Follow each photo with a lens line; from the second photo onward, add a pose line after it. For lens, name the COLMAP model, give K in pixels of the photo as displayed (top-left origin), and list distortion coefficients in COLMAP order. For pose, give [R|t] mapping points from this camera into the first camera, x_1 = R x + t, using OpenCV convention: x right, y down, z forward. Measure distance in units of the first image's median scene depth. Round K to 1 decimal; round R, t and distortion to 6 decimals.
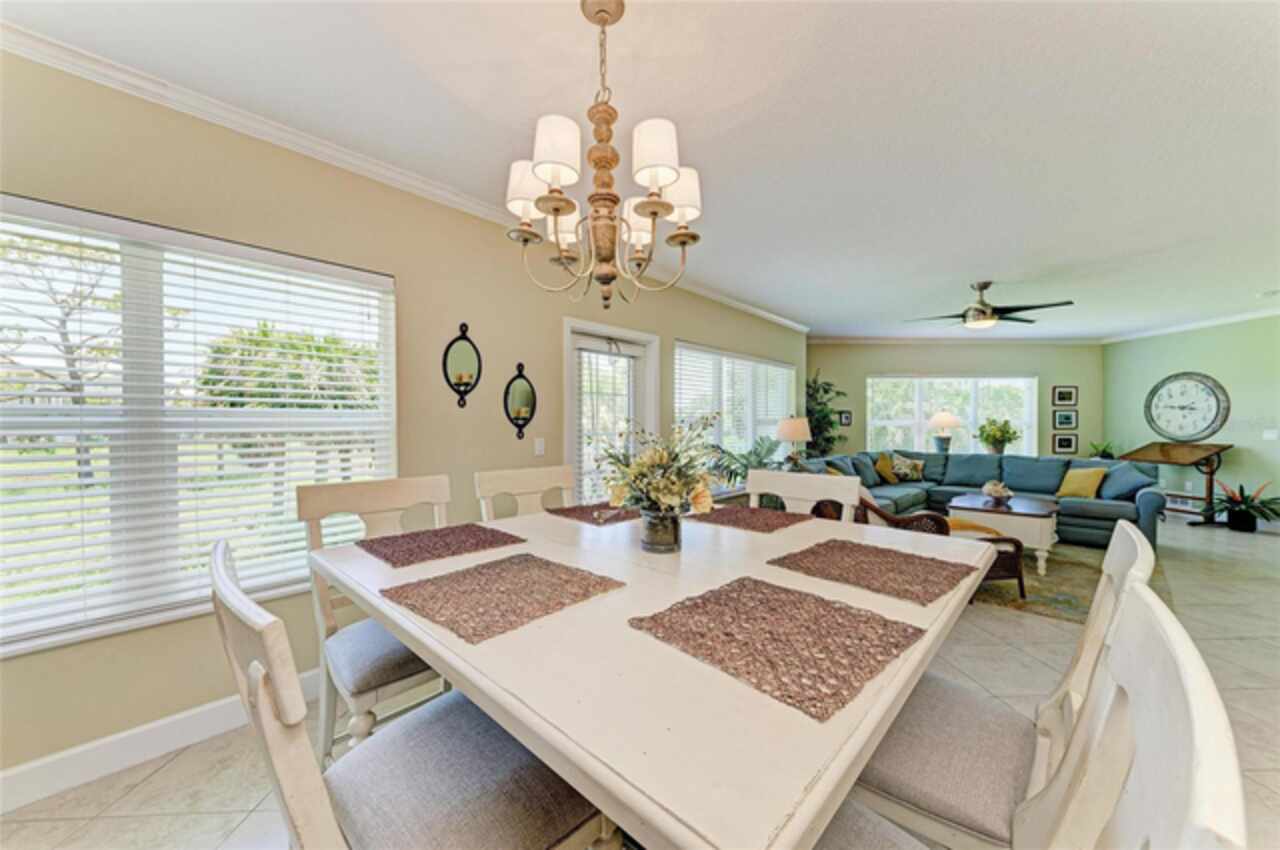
lens RADIAL K [[456.3, 0, 637.7], [0, 456.3, 426.2], [0, 0, 1]] dist [0.016532, -0.006377]
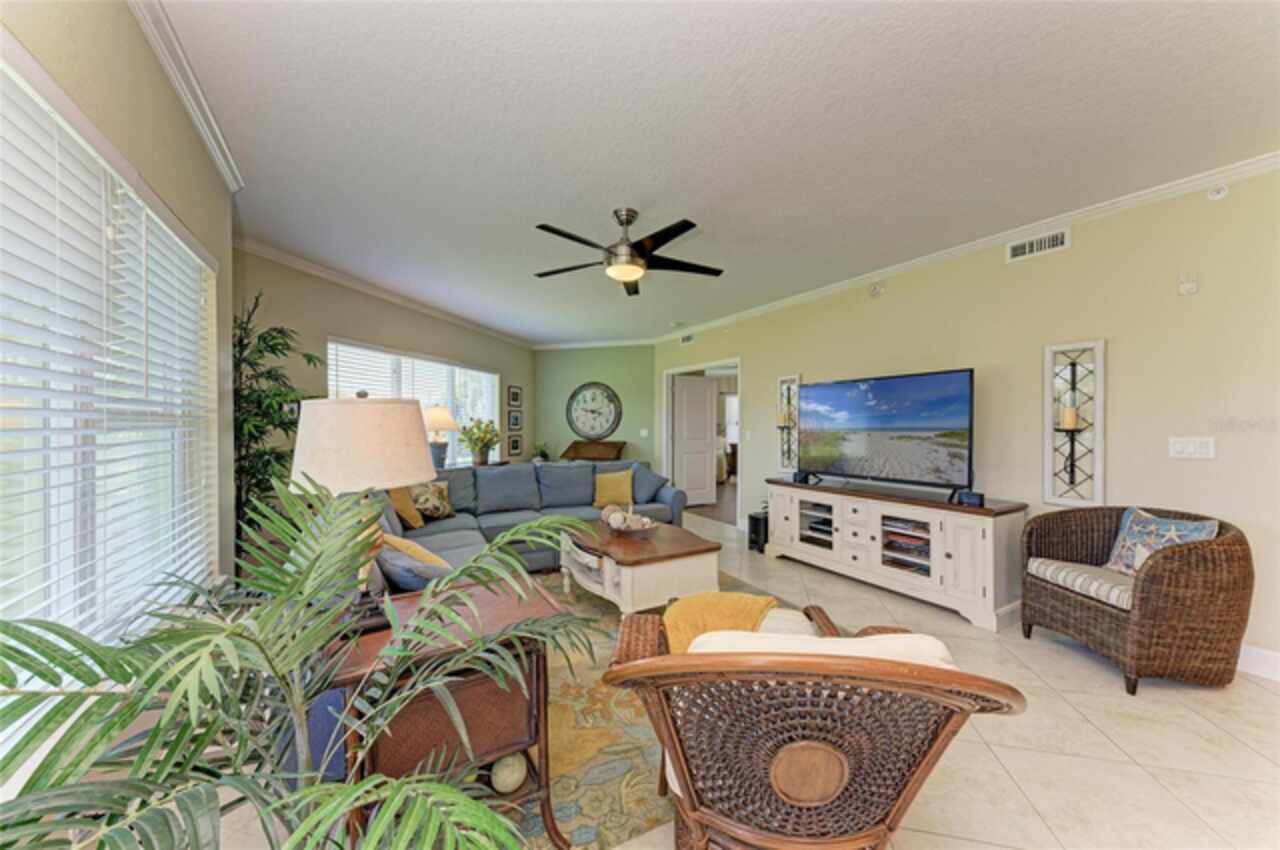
lens RADIAL K [[456.3, 0, 637.7], [0, 456.3, 426.2], [0, 0, 1]] dist [0.016532, -0.006377]
pose [[0.278312, -0.001514, 0.960490, 0.082790], [0.005114, 0.999987, 0.000094, -0.001628], [-0.960477, 0.004886, 0.278316, 0.574612]]
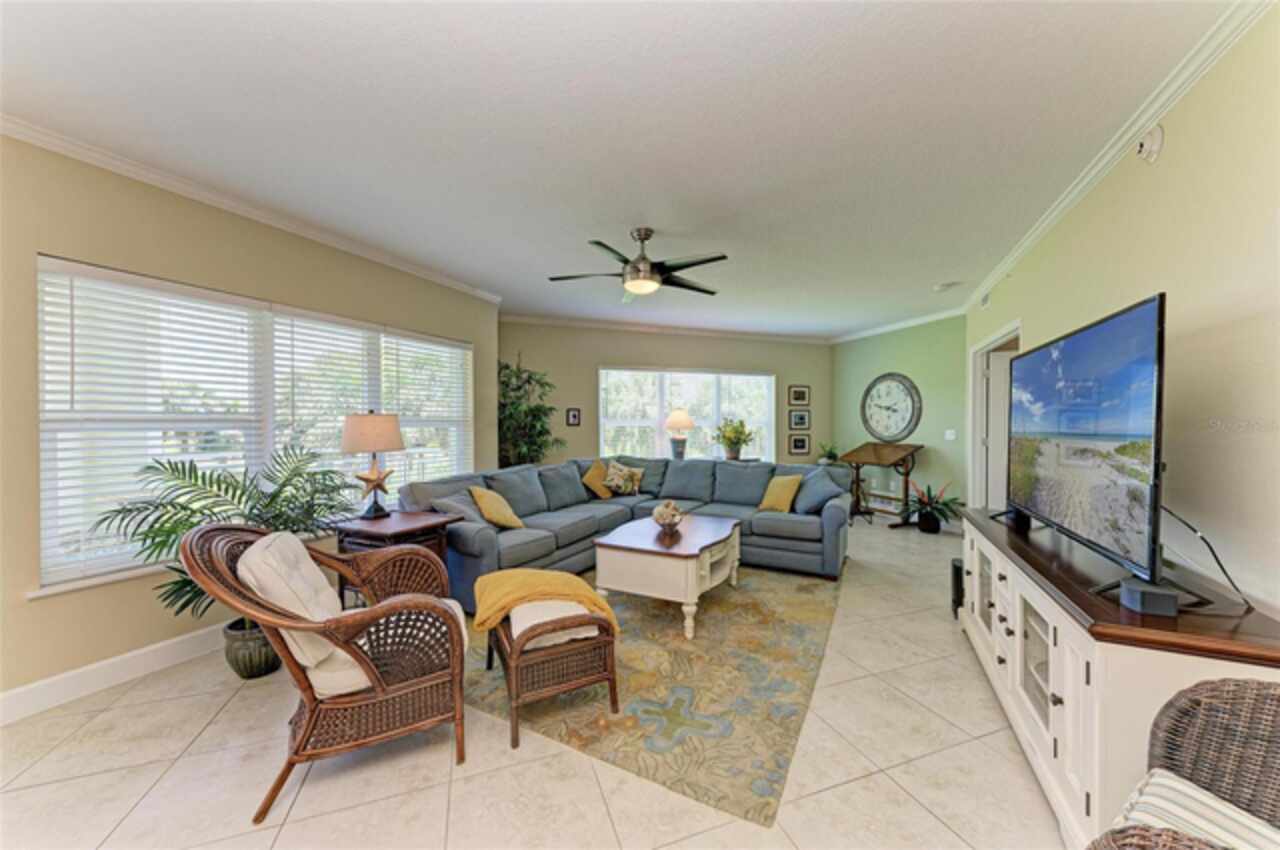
lens RADIAL K [[449.2, 0, 637.2], [0, 449.2, 427.5], [0, 0, 1]] dist [0.016345, -0.004677]
pose [[0.954441, -0.002343, 0.298392, 0.378041], [0.001471, 0.999994, 0.003147, -0.001866], [-0.298397, -0.002565, 0.954438, 0.232332]]
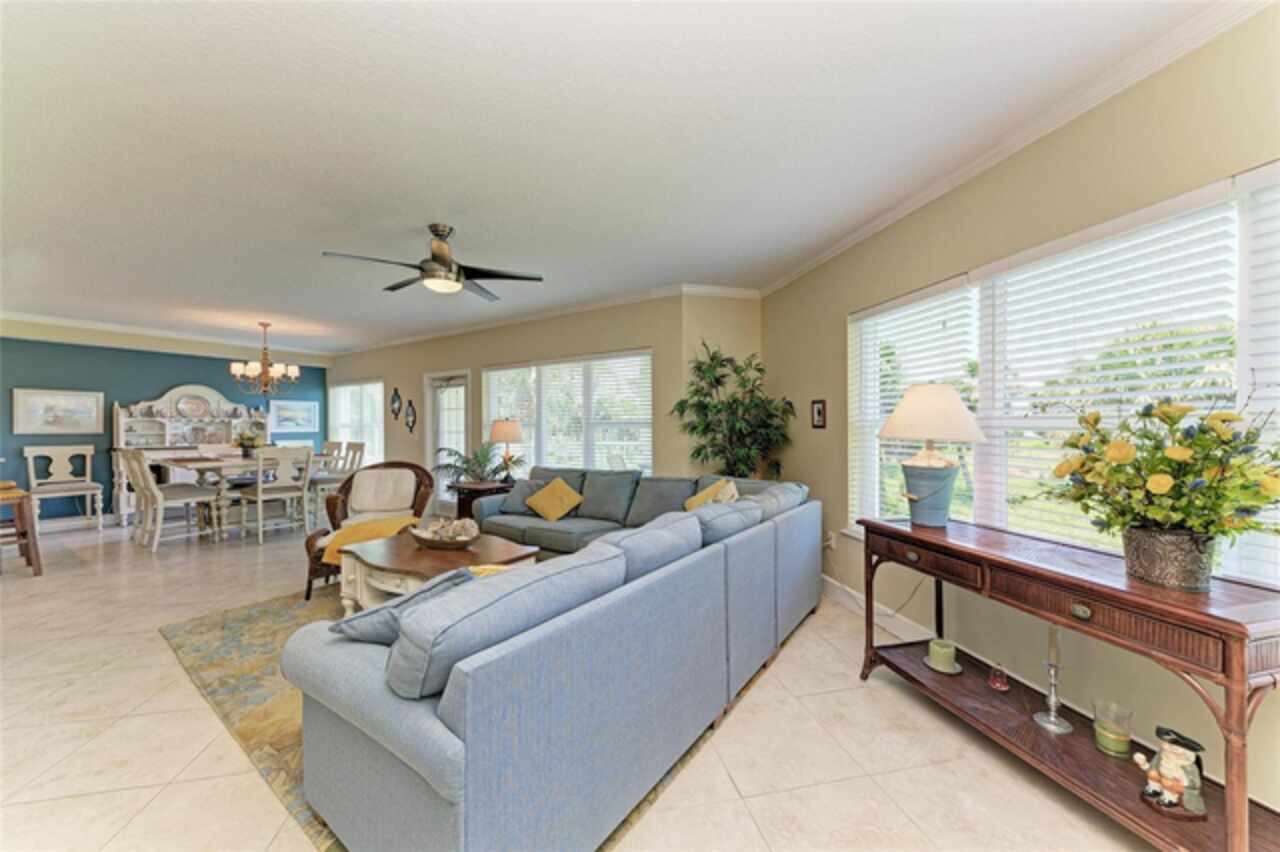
lens RADIAL K [[456.3, 0, 637.7], [0, 456.3, 427.2], [0, 0, 1]] dist [0.016532, -0.006377]
pose [[0.167335, 0.005262, -0.985886, 1.070748], [0.000909, 0.999985, 0.005492, -0.006390], [0.985900, -0.001815, 0.167328, 0.845658]]
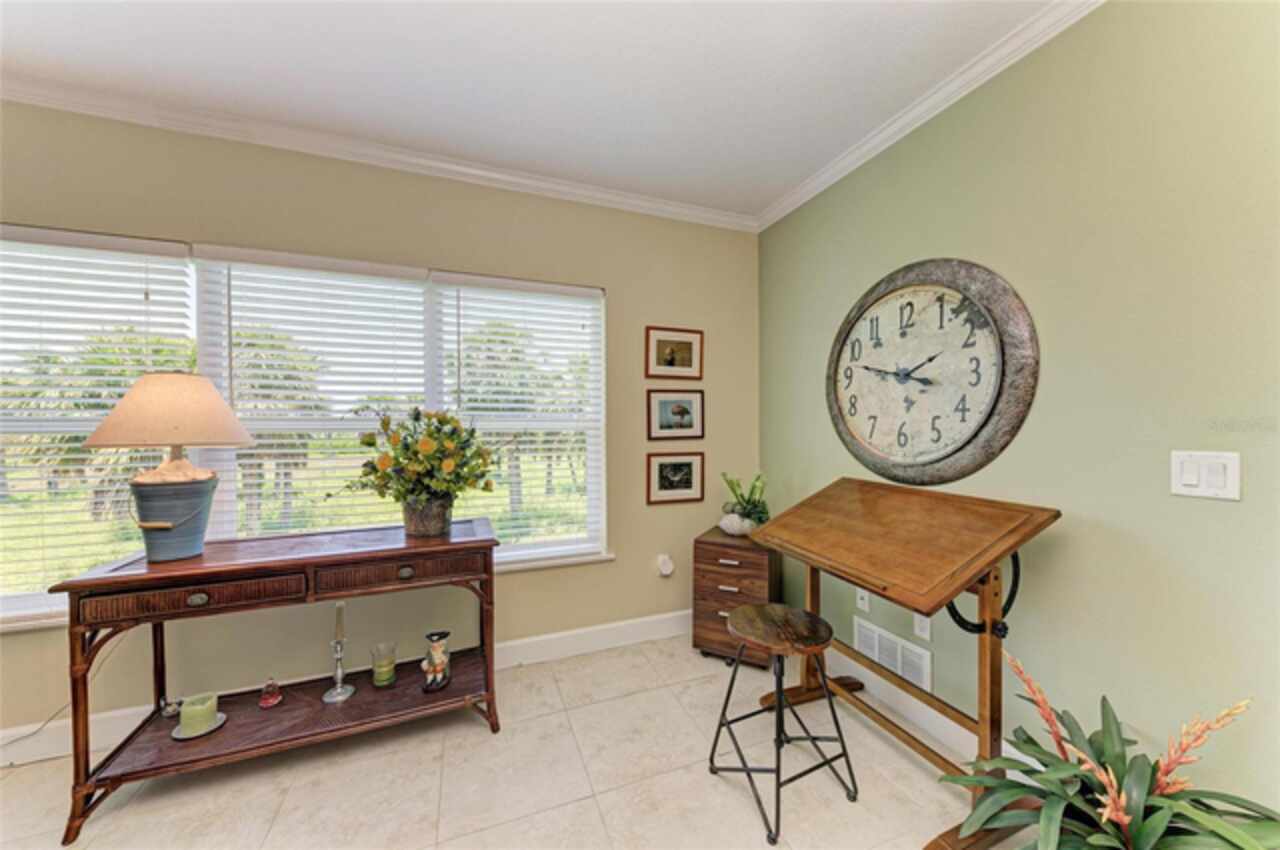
lens RADIAL K [[456.3, 0, 637.7], [0, 456.3, 426.2], [0, 0, 1]] dist [0.016532, -0.006377]
pose [[0.946120, -0.001783, 0.323811, 0.926320], [0.003164, 0.999988, -0.003737, -0.004462], [-0.323800, 0.004560, 0.946115, 0.778746]]
